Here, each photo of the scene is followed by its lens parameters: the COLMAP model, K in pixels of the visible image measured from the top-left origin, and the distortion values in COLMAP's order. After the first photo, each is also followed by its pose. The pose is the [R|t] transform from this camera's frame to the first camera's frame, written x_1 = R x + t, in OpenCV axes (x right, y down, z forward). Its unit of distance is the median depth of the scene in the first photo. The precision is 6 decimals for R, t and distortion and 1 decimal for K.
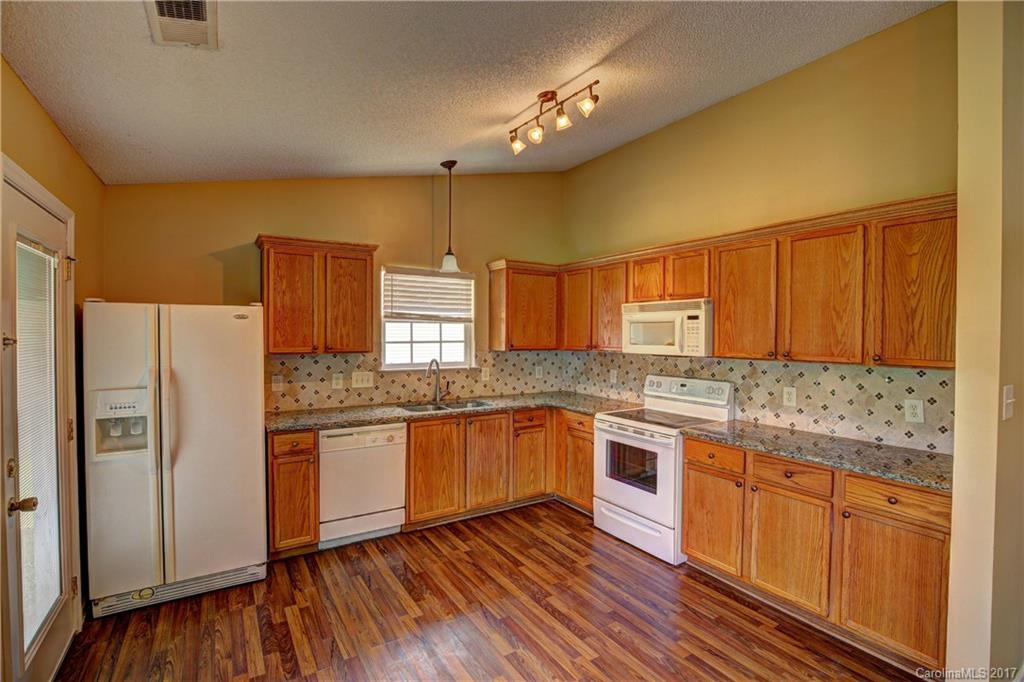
lens RADIAL K [[468.7, 0, 506.2], [0, 468.7, 339.8], [0, 0, 1]] dist [-0.031049, 0.000886]
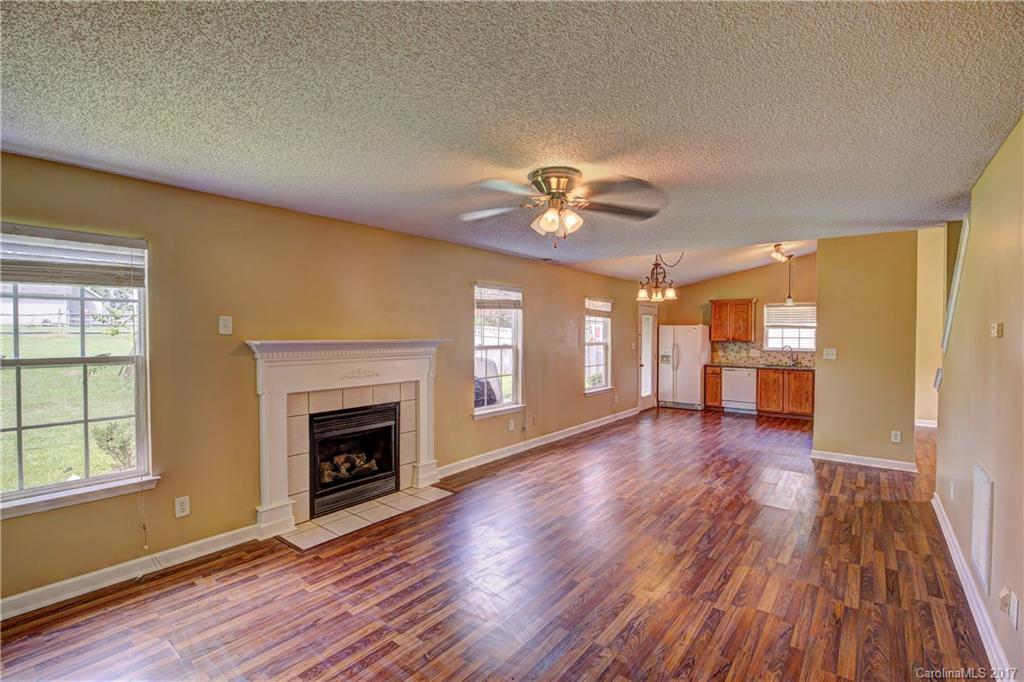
lens RADIAL K [[468.7, 0, 506.2], [0, 468.7, 339.8], [0, 0, 1]] dist [-0.031049, 0.000886]
pose [[0.332388, 0.012397, -0.943061, 1.639339], [-0.016477, 0.999837, 0.007336, 0.022283], [0.942999, 0.013100, 0.332538, -1.070408]]
